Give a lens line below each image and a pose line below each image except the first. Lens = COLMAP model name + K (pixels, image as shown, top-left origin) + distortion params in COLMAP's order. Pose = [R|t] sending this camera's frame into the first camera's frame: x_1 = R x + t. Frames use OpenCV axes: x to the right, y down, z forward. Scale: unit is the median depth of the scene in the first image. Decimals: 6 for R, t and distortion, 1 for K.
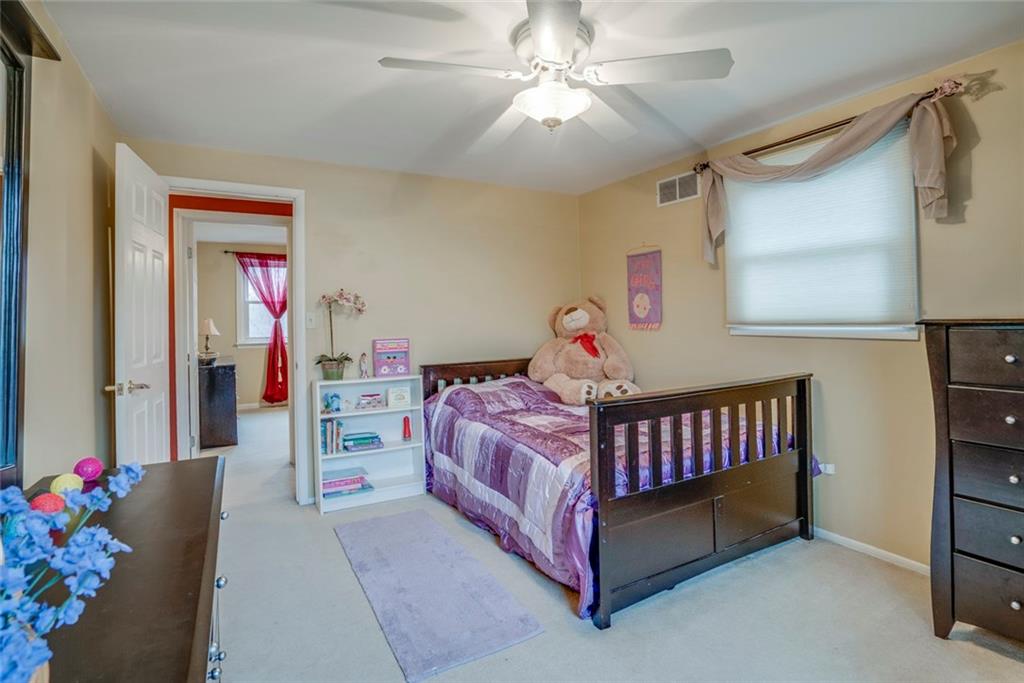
lens RADIAL K [[490.7, 0, 517.8], [0, 490.7, 312.6], [0, 0, 1]] dist [-0.062490, 0.024025]
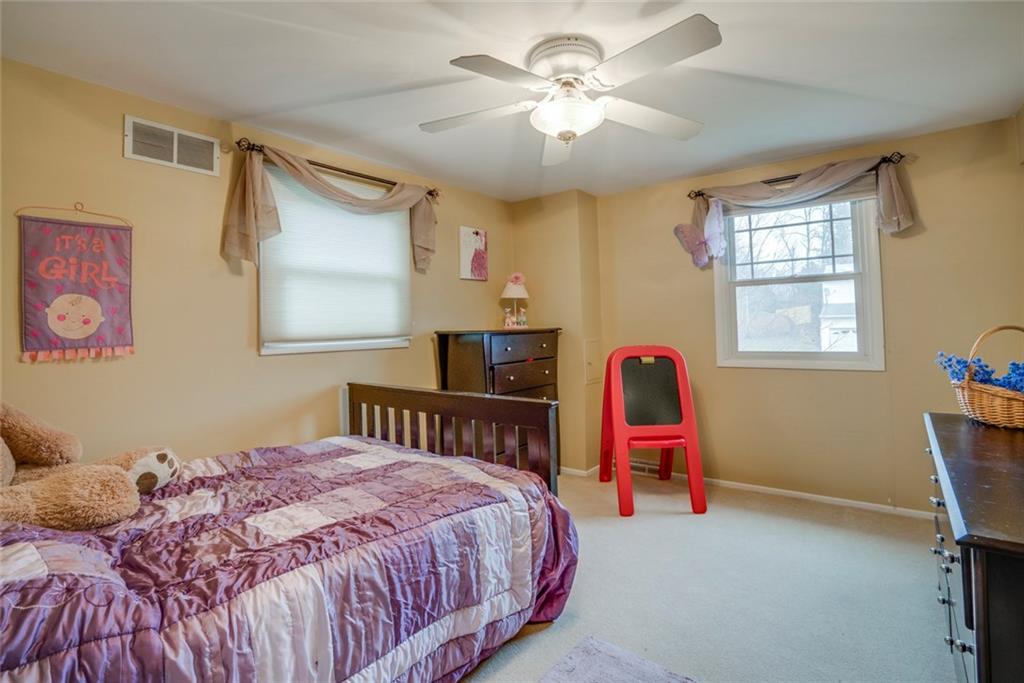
lens RADIAL K [[490.7, 0, 517.8], [0, 490.7, 312.6], [0, 0, 1]] dist [-0.062490, 0.024025]
pose [[-0.369260, 0.052190, 0.927859, -0.453999], [0.024635, 0.998621, -0.046366, 0.019462], [-0.929000, 0.005737, -0.370036, 0.795636]]
